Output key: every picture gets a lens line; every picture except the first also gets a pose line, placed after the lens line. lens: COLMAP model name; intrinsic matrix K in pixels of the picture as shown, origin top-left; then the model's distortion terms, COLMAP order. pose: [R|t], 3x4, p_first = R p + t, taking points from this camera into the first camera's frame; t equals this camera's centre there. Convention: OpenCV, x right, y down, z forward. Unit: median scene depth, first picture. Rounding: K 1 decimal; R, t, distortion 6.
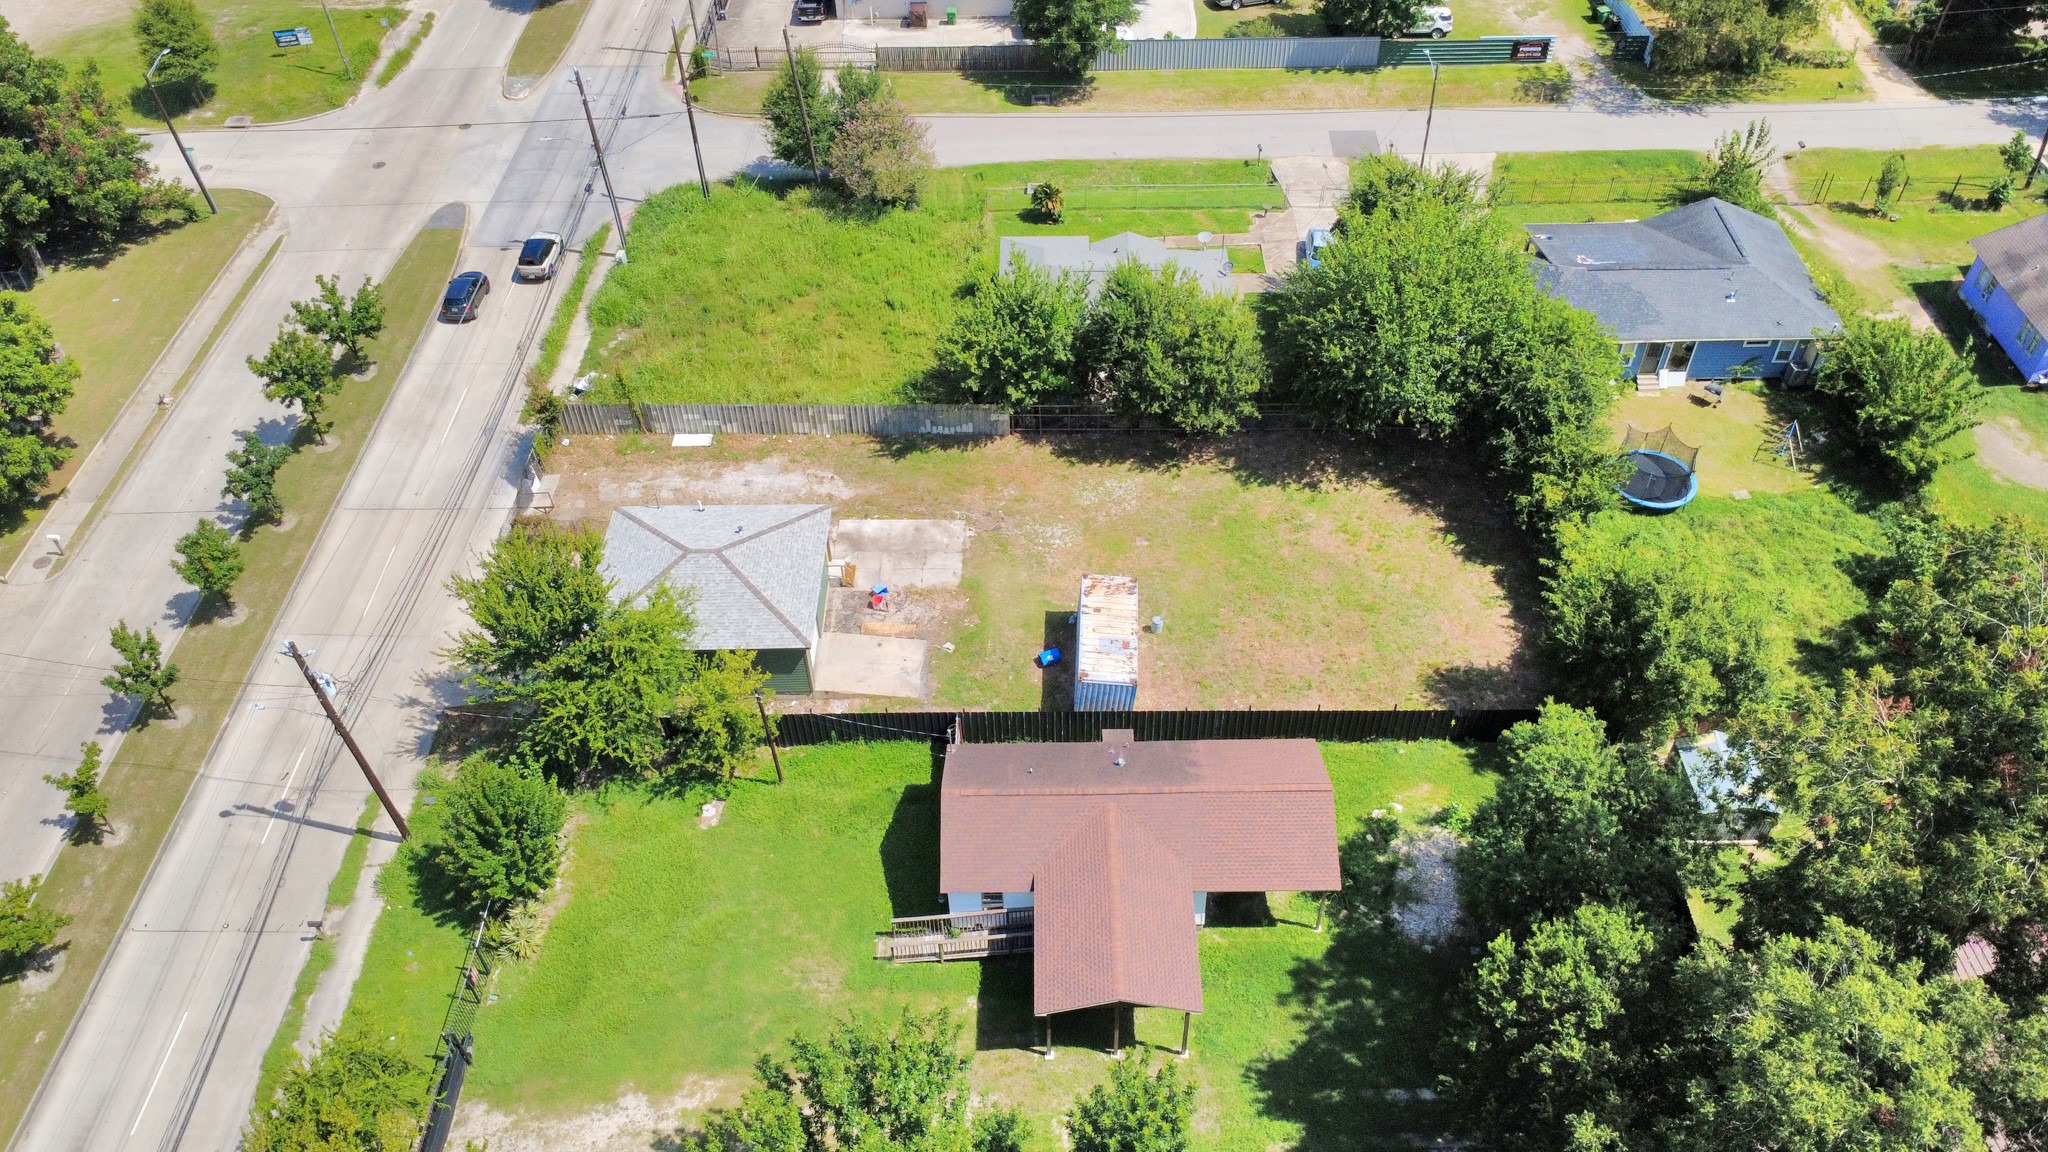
lens RADIAL K [[1493.2, 0, 1024.0], [0, 1493.2, 576.0], [0, 0, 1]] dist [0.005657, -0.003951]
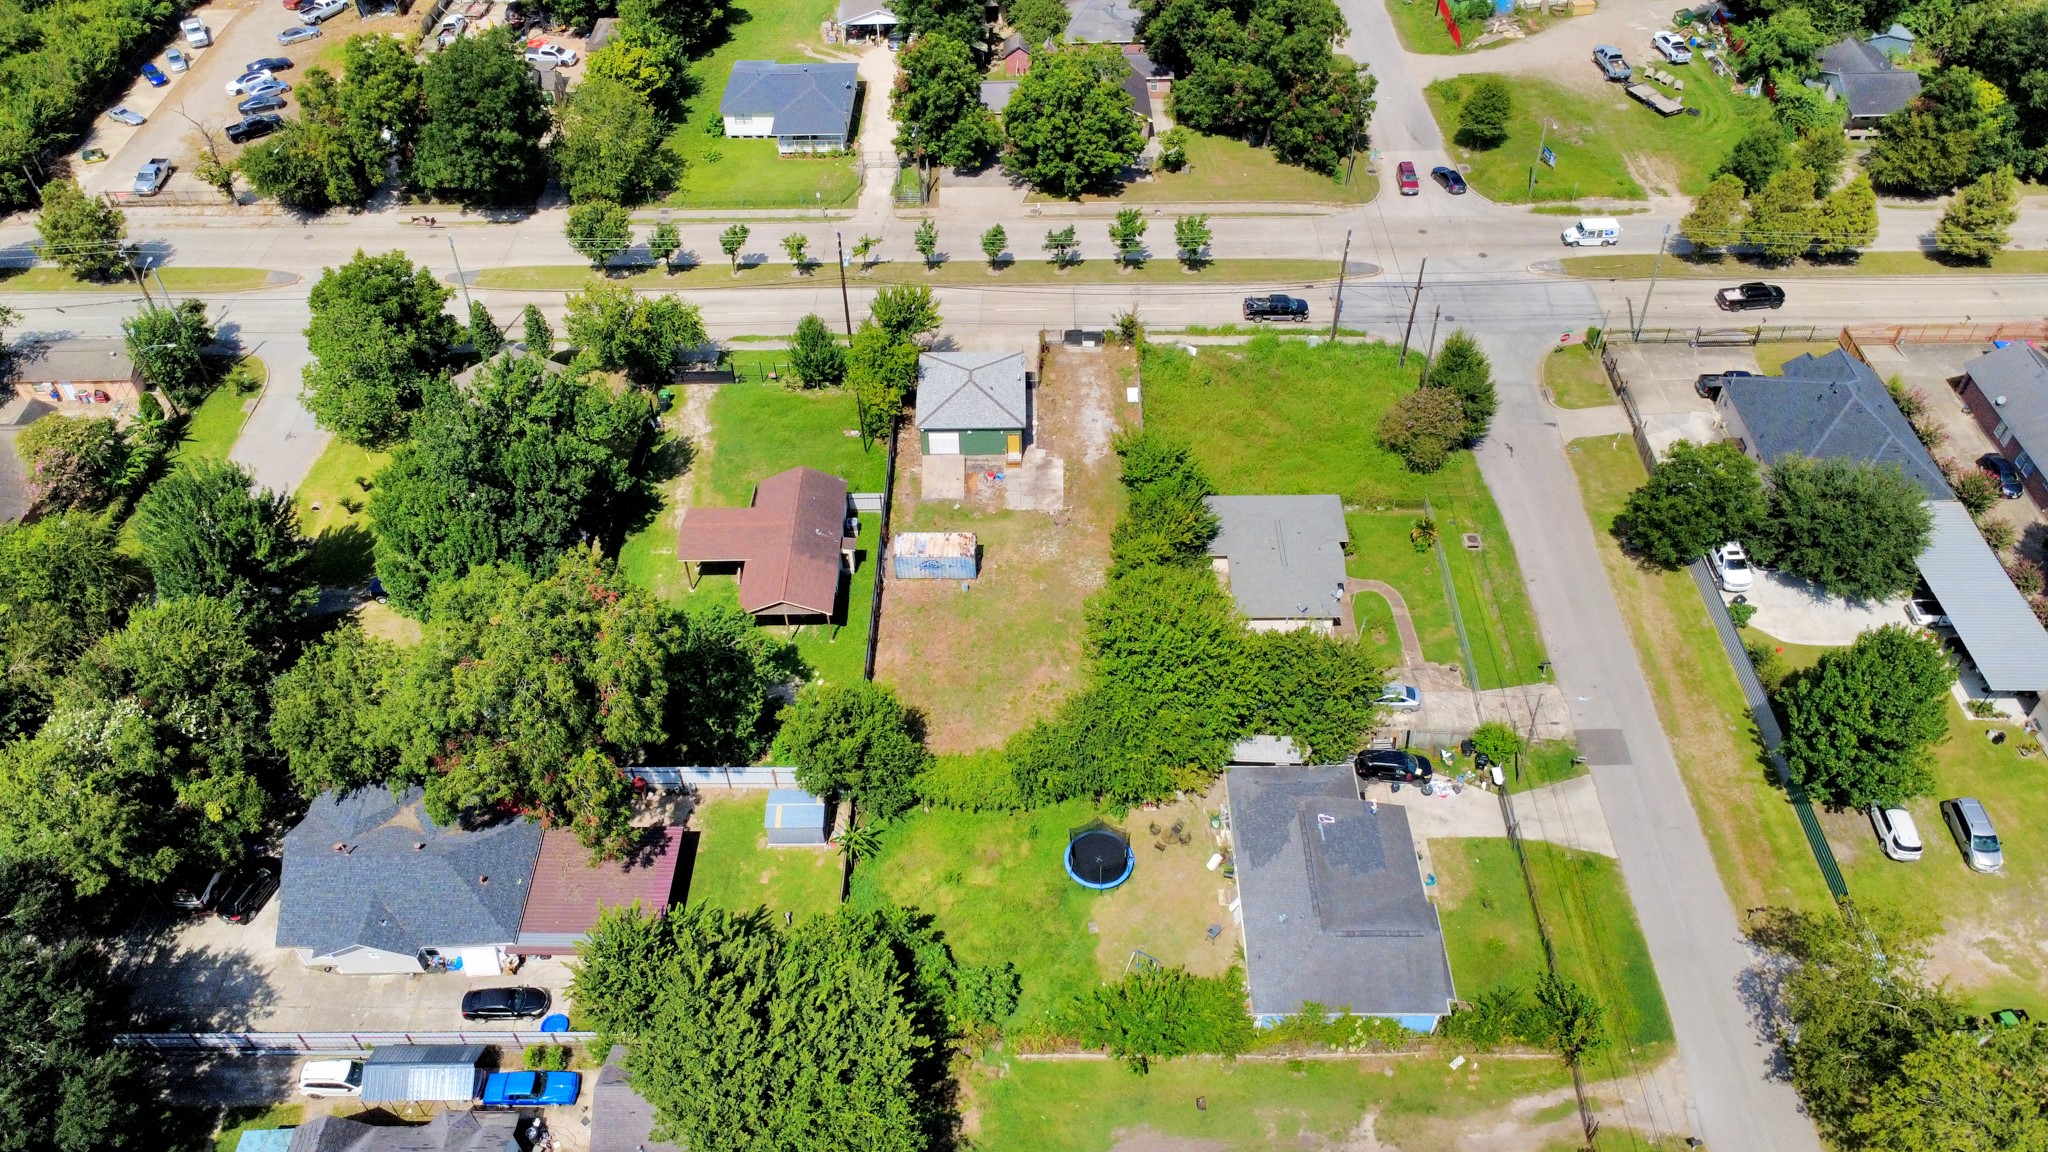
lens RADIAL K [[1493.2, 0, 1024.0], [0, 1493.2, 576.0], [0, 0, 1]] dist [0.005657, -0.003951]
pose [[0.005439, 0.721943, -0.691931, 1.072554], [-0.692808, 0.501687, 0.518002, -0.767236], [0.721101, 0.476558, 0.502897, 0.175691]]
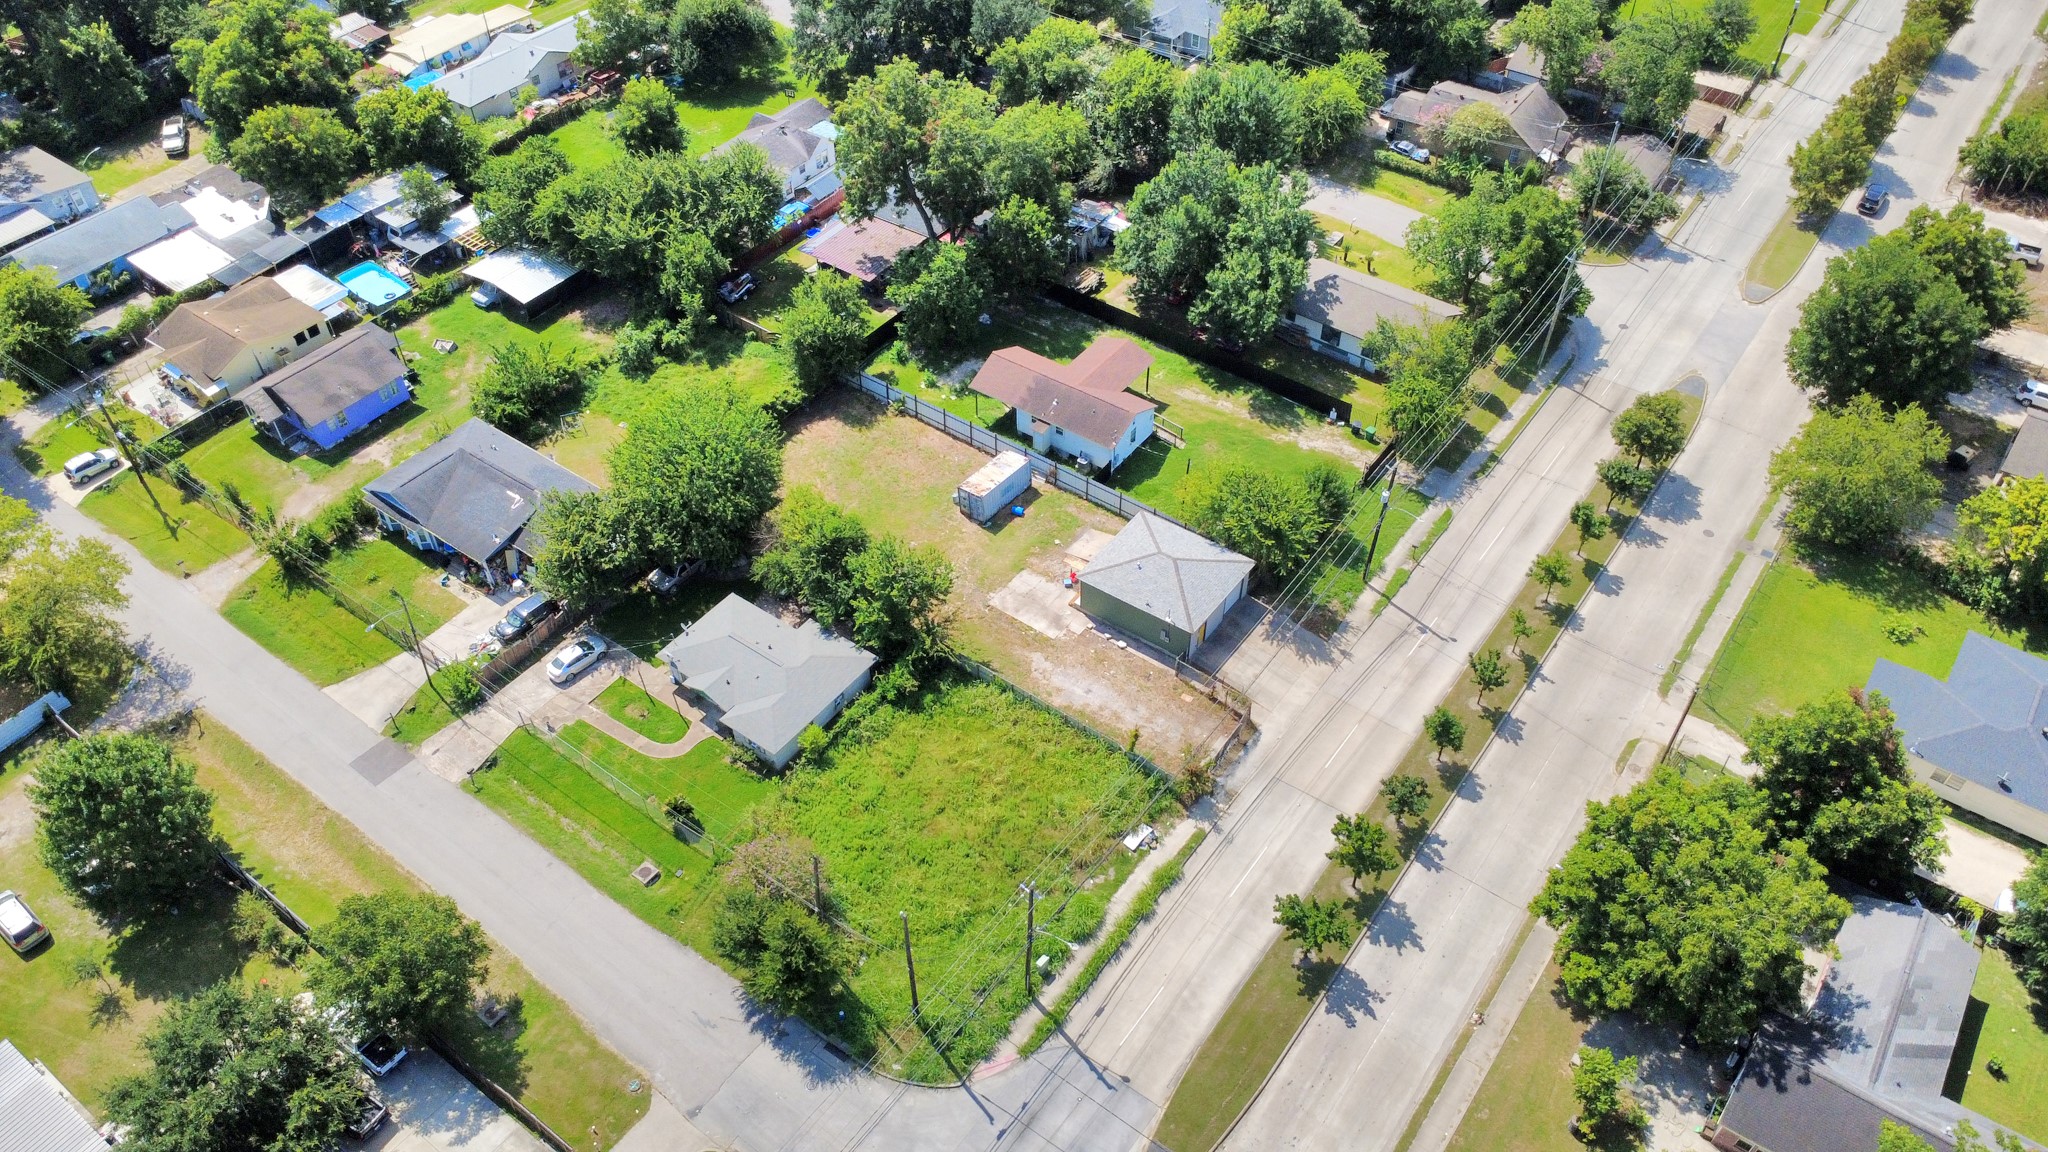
lens RADIAL K [[1493.2, 0, 1024.0], [0, 1493.2, 576.0], [0, 0, 1]] dist [0.005657, -0.003951]
pose [[-0.811609, -0.392206, 0.432973, -0.682431], [0.427644, 0.106072, 0.897702, -1.322476], [-0.398010, 0.913741, 0.081635, 0.787188]]
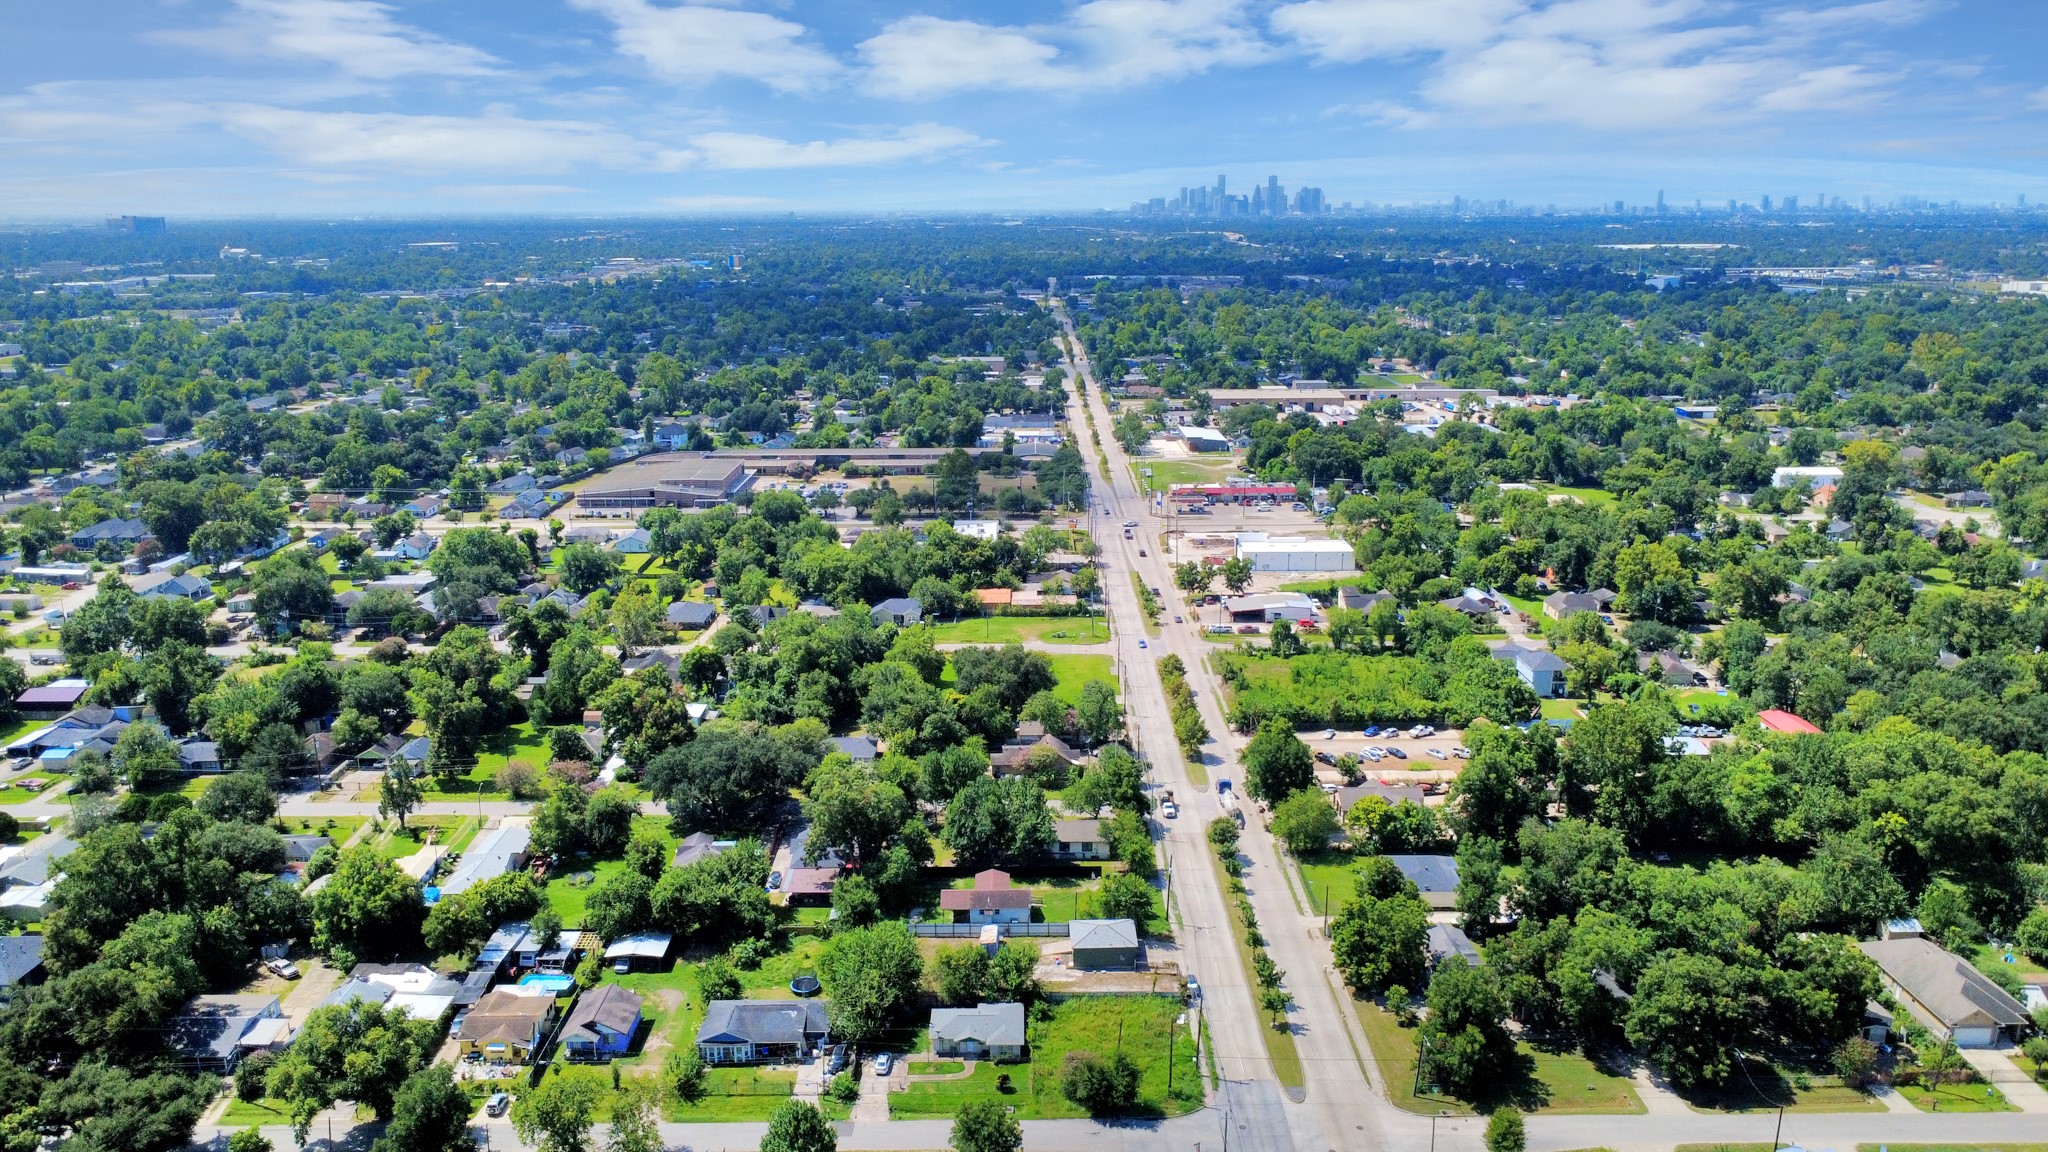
lens RADIAL K [[1493.2, 0, 1024.0], [0, 1493.2, 576.0], [0, 0, 1]] dist [0.005657, -0.003951]
pose [[-0.999528, 0.029904, -0.007050, -0.024047], [0.009479, 0.518405, 0.855083, -2.884246], [0.029225, 0.854612, -0.518444, 1.762827]]
